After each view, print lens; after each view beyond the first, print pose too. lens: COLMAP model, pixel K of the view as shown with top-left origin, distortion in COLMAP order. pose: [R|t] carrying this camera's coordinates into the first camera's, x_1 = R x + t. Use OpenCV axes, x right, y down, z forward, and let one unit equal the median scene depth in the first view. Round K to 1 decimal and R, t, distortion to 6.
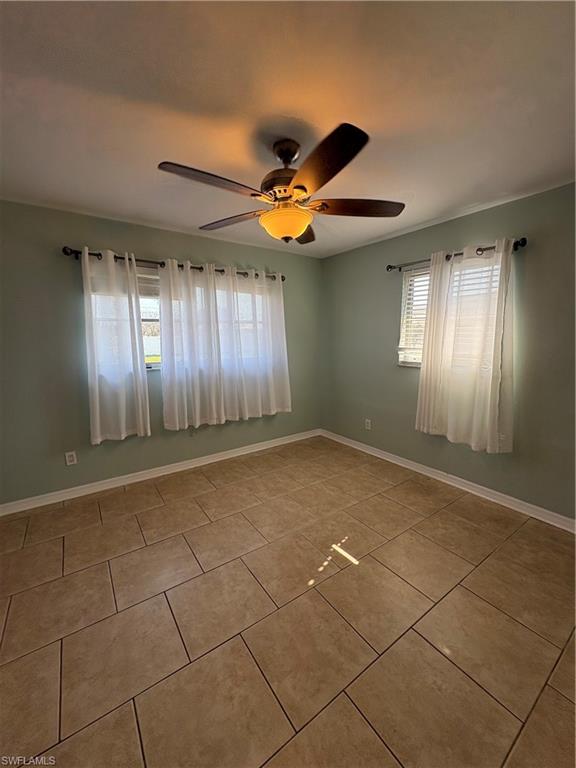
lens RADIAL K [[304.7, 0, 288.0], [0, 304.7, 381.6], [0, 0, 1]] dist [-0.001294, -0.000141]
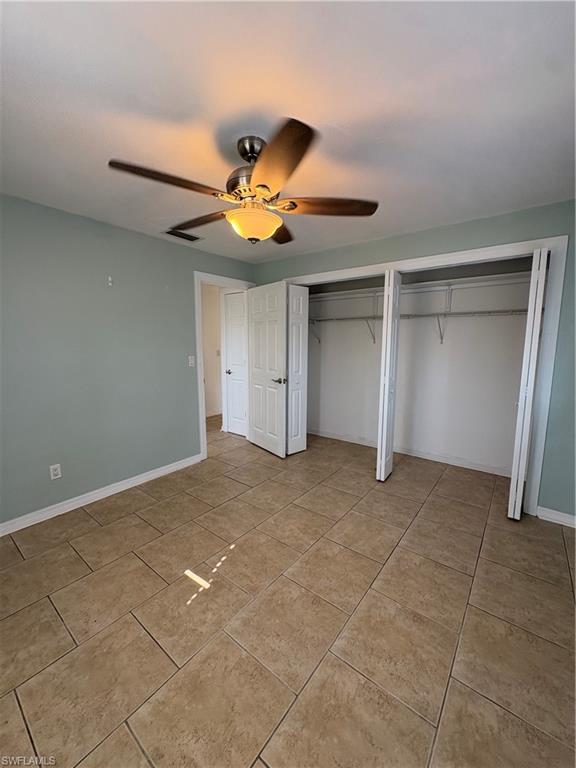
lens RADIAL K [[304.7, 0, 287.9], [0, 304.7, 382.4], [0, 0, 1]] dist [-0.001294, -0.000141]
pose [[-0.957854, 0.040488, -0.284388, 0.145679], [-0.040642, 0.960957, 0.273697, -0.238039], [0.284366, 0.273719, -0.918811, 1.598664]]
